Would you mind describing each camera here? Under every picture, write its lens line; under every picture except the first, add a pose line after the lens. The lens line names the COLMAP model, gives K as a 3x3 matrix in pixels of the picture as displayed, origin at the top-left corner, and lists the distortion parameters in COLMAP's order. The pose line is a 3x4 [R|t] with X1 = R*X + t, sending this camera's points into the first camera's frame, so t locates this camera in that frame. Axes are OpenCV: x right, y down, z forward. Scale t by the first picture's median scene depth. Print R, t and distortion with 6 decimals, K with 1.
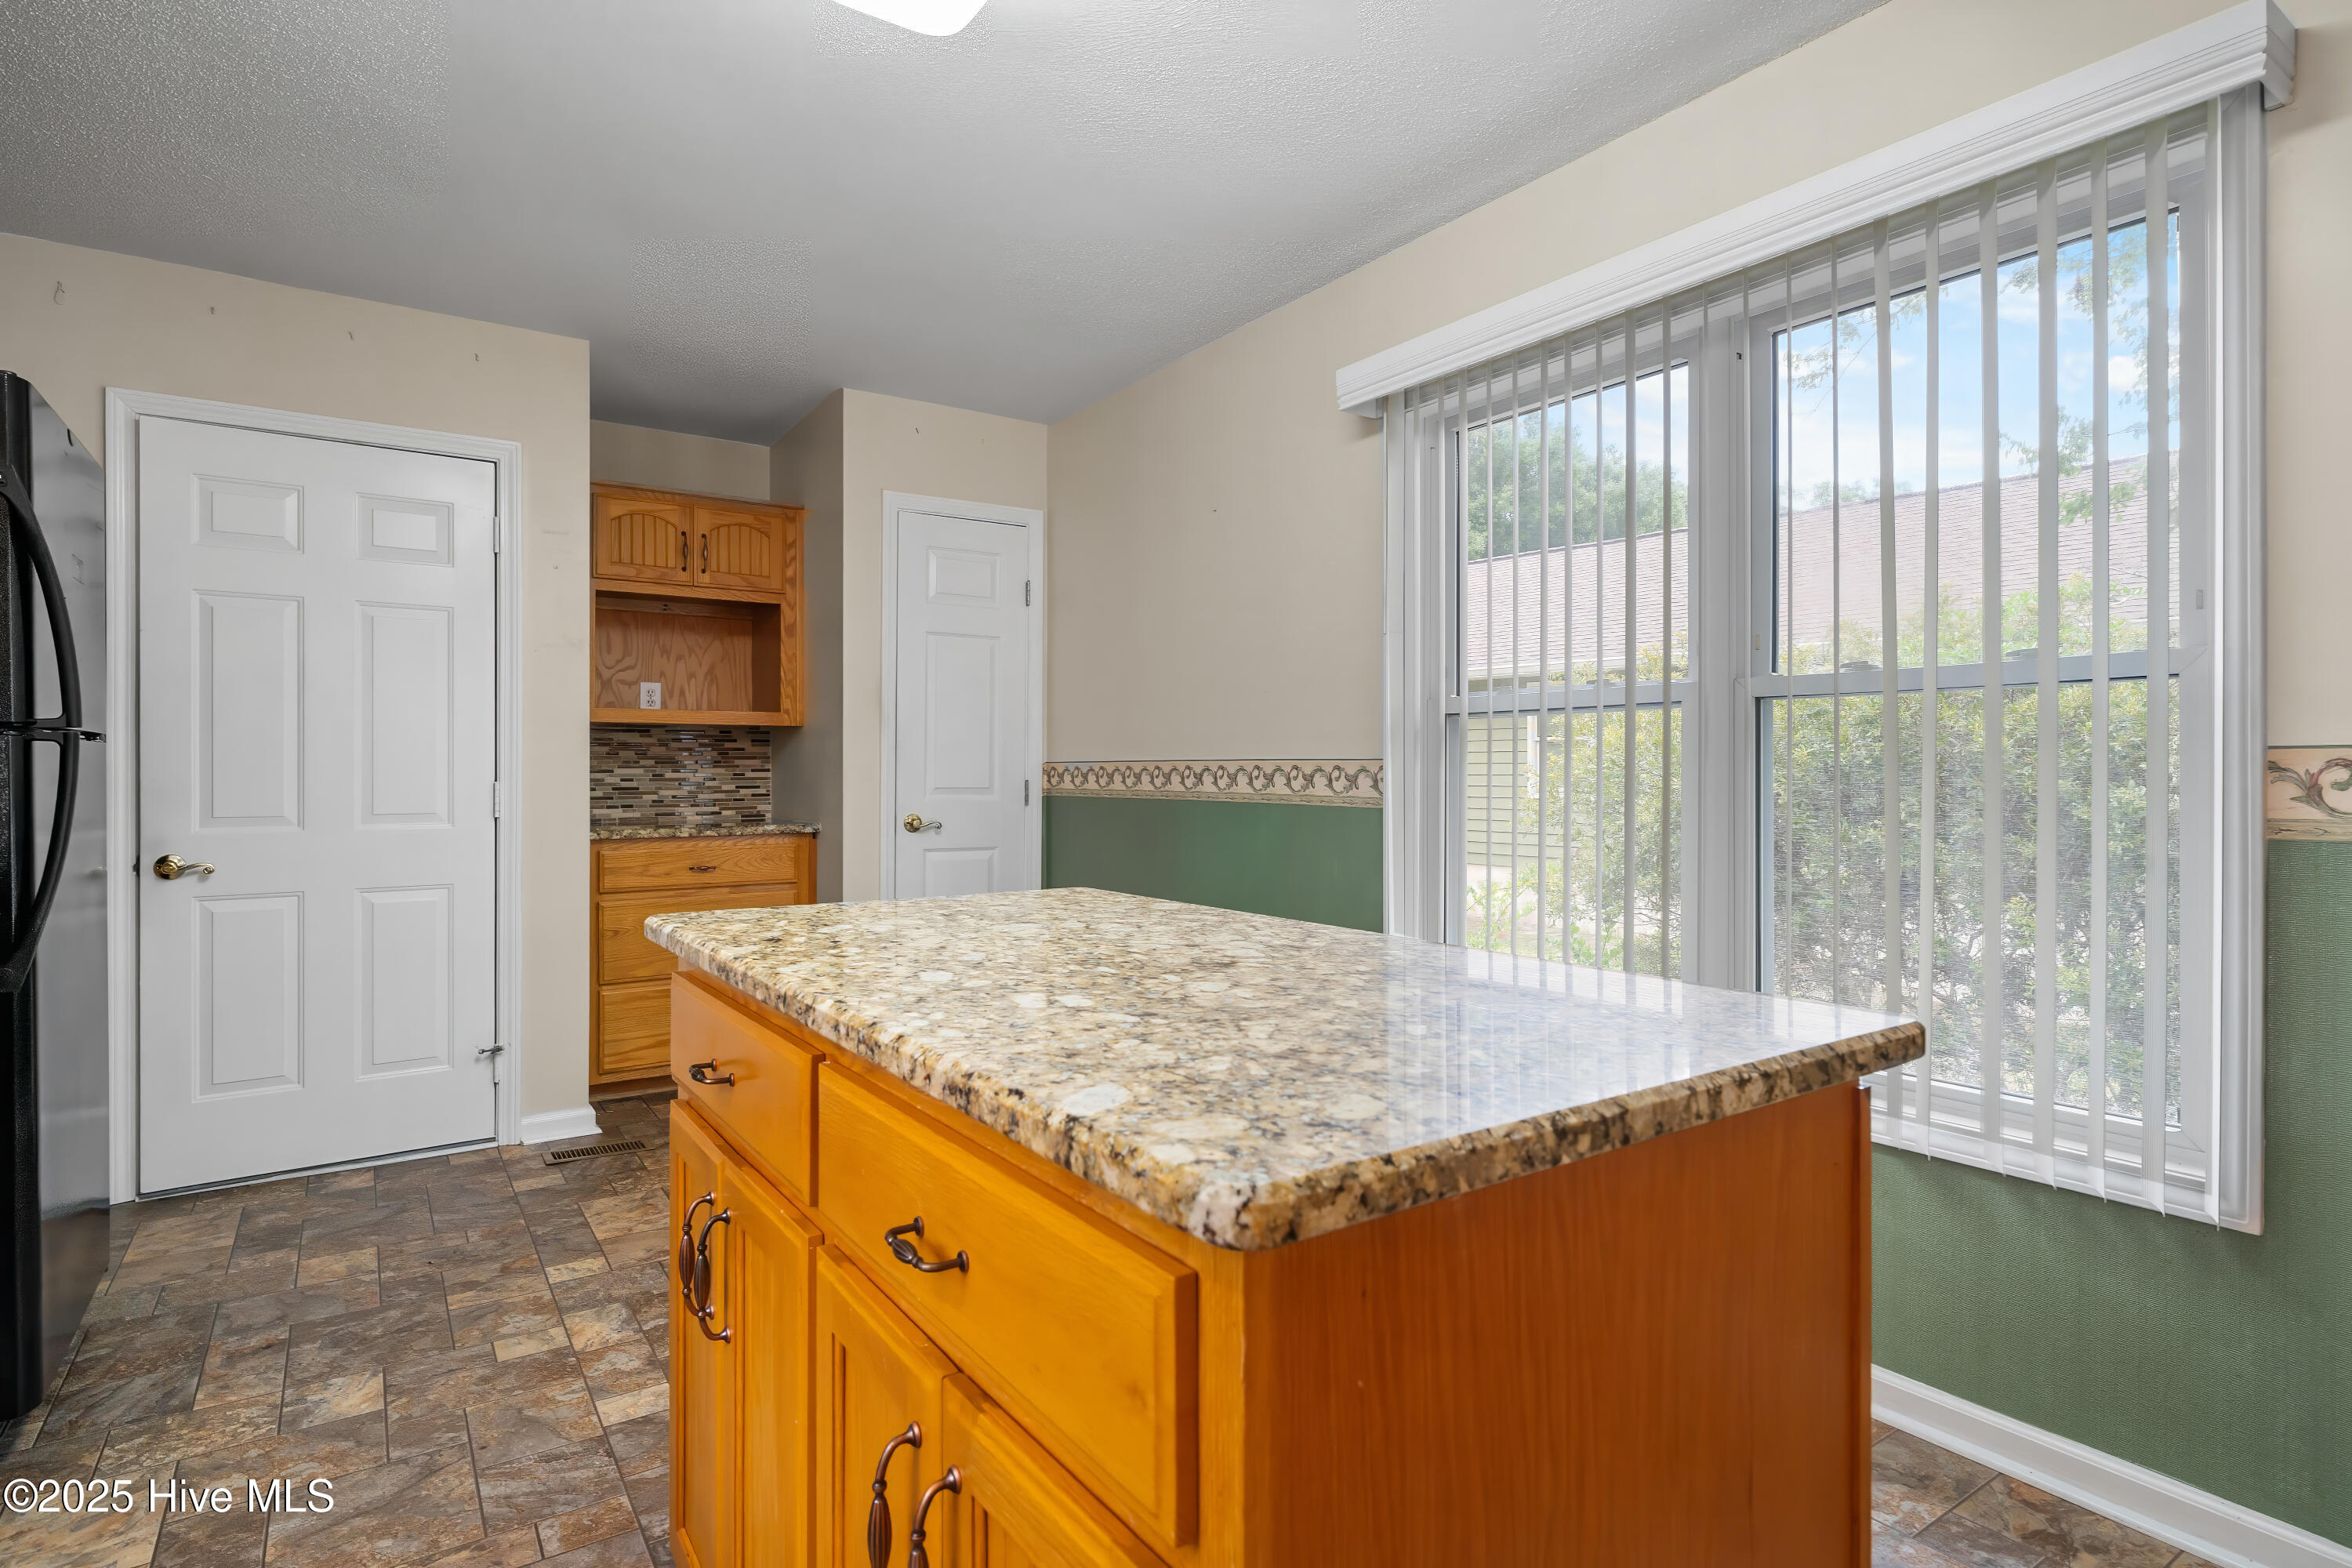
lens RADIAL K [[1204.1, 0, 1166.4], [0, 1204.1, 768.4], [0, 0, 1]] dist [0.012581, 0.000053]
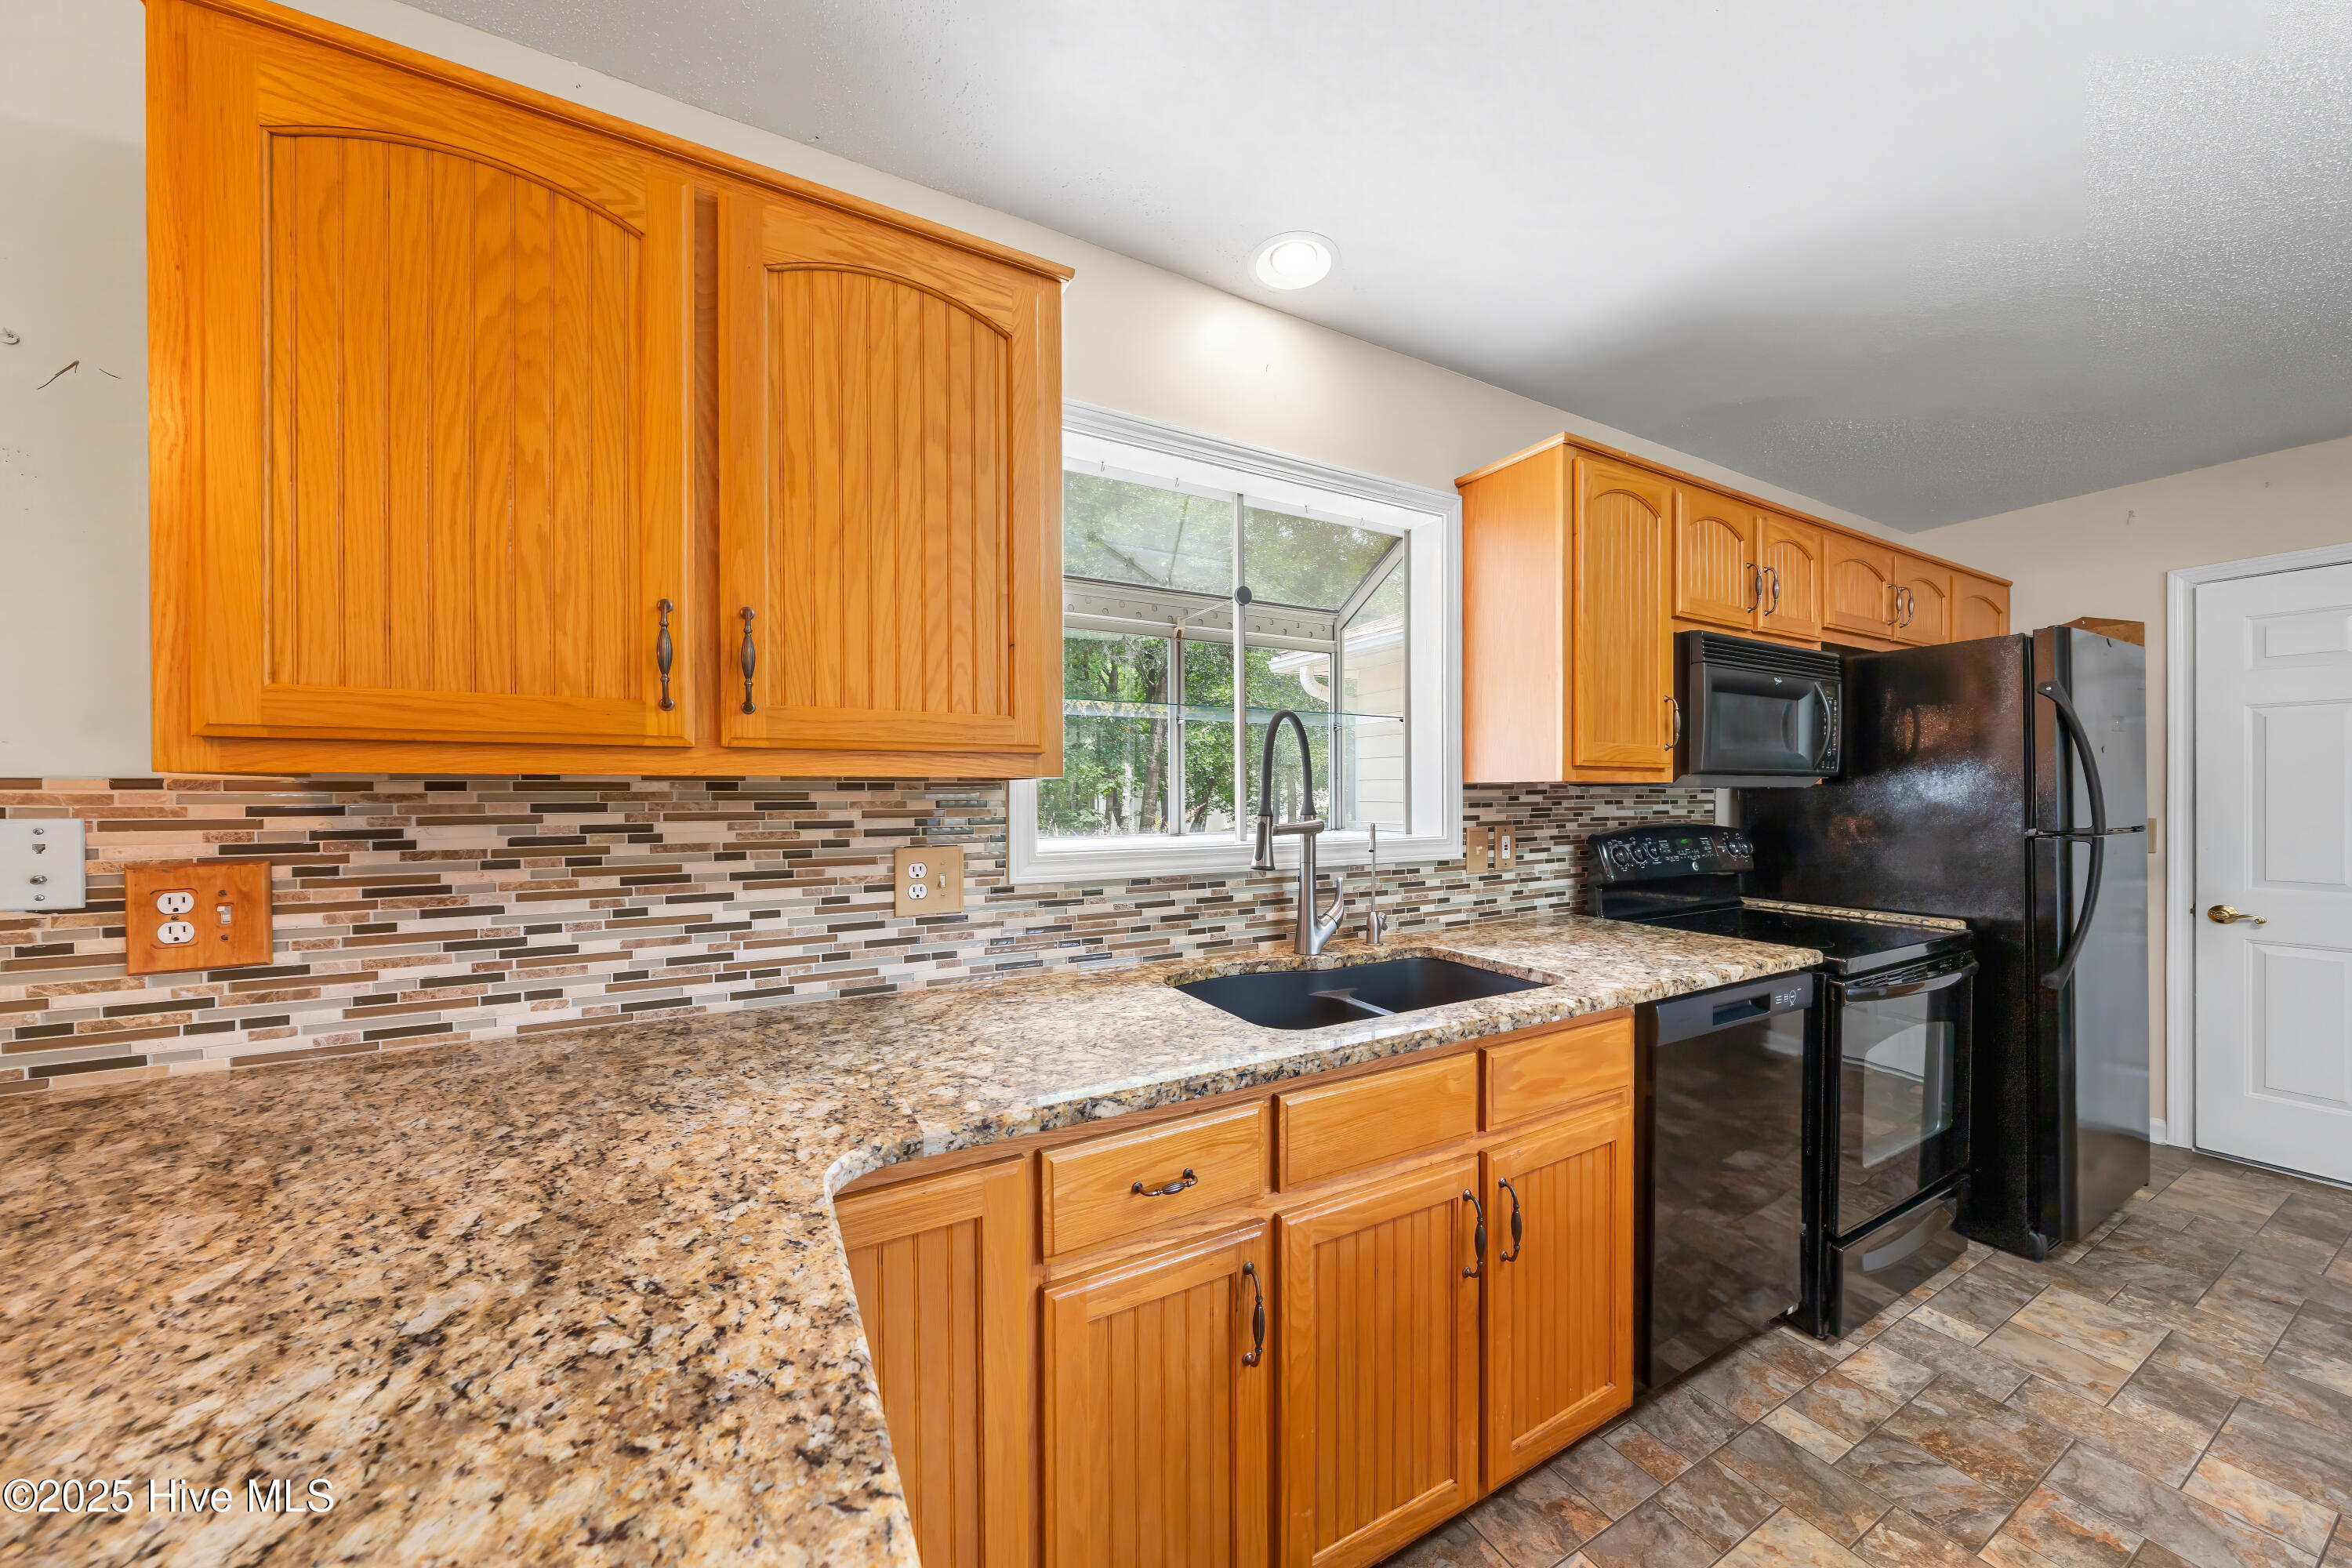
lens RADIAL K [[806.0, 0, 1170.7], [0, 806.0, 795.1], [0, 0, 1]] dist [-0.000527, -0.000579]
pose [[-0.090887, 0.002943, -0.995857, 0.127359], [0.005744, 0.999981, 0.002430, -0.044354], [0.995845, -0.005499, -0.090902, -0.058325]]
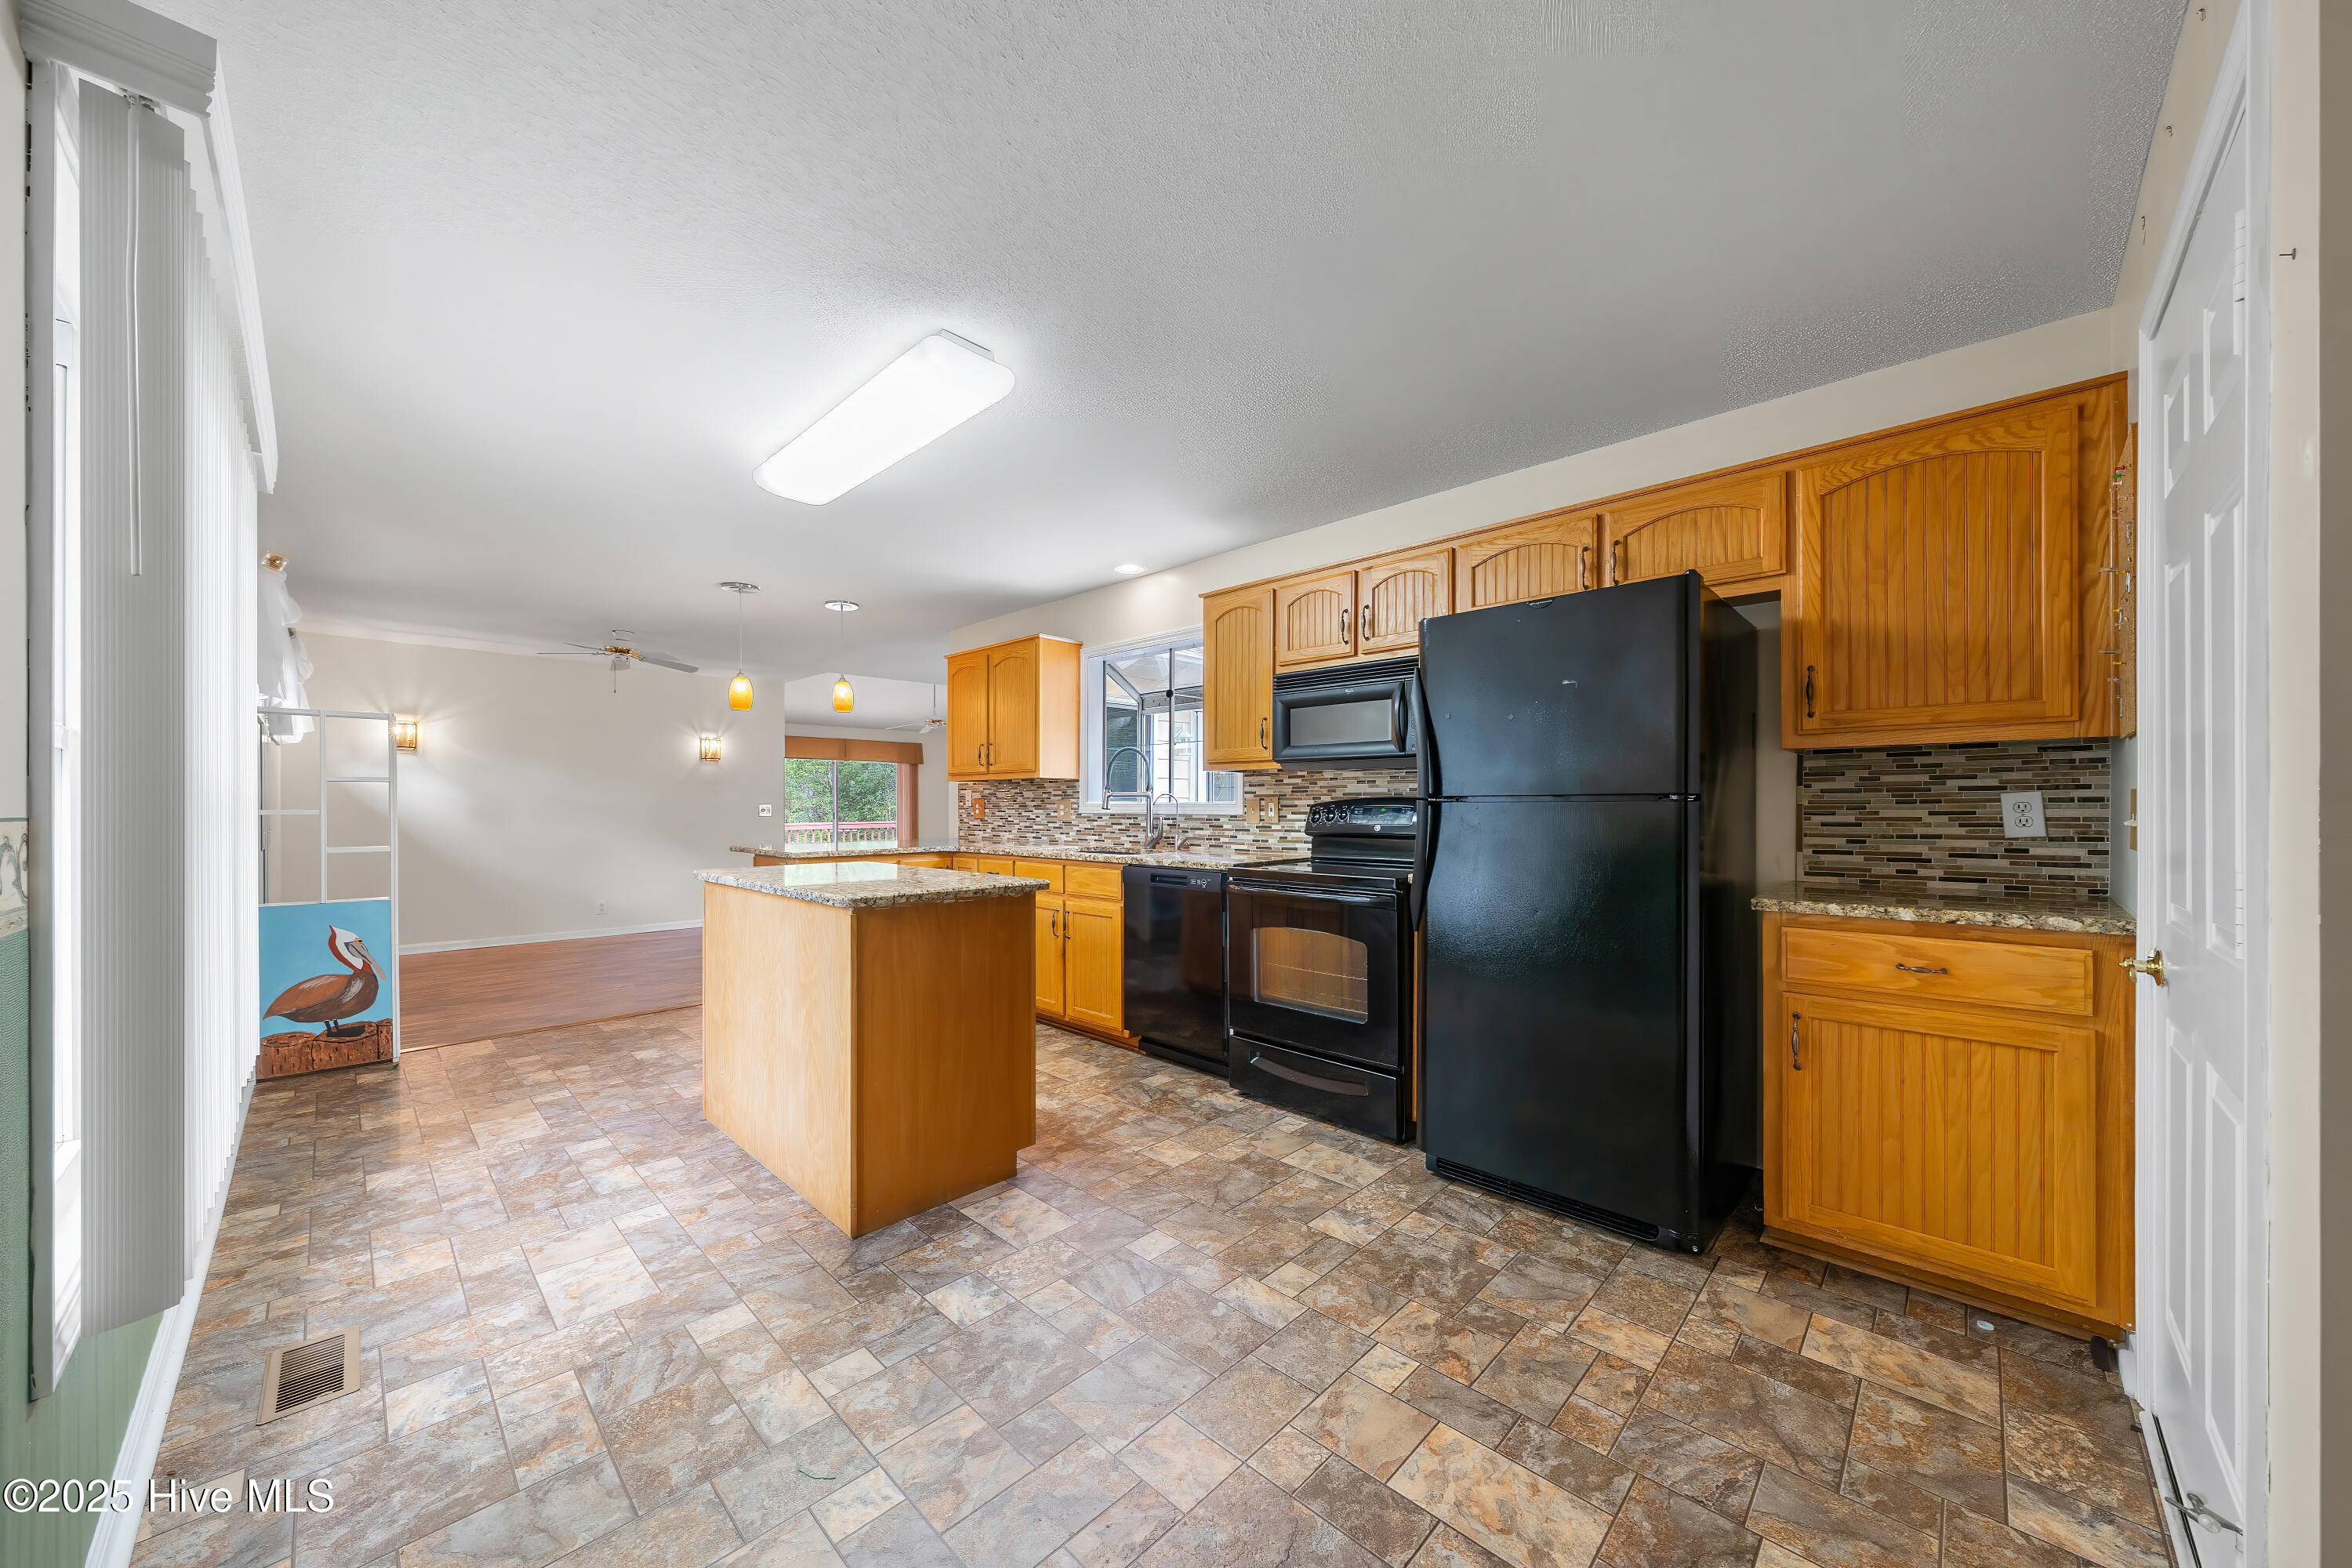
lens RADIAL K [[806.0, 0, 1161.5], [0, 806.0, 808.4], [0, 0, 1]] dist [-0.000527, -0.000579]
pose [[-0.979020, 0.003050, -0.203740, -0.121390], [0.002383, 0.999991, 0.003523, -0.012004], [0.203749, 0.002964, -0.979019, 1.000767]]
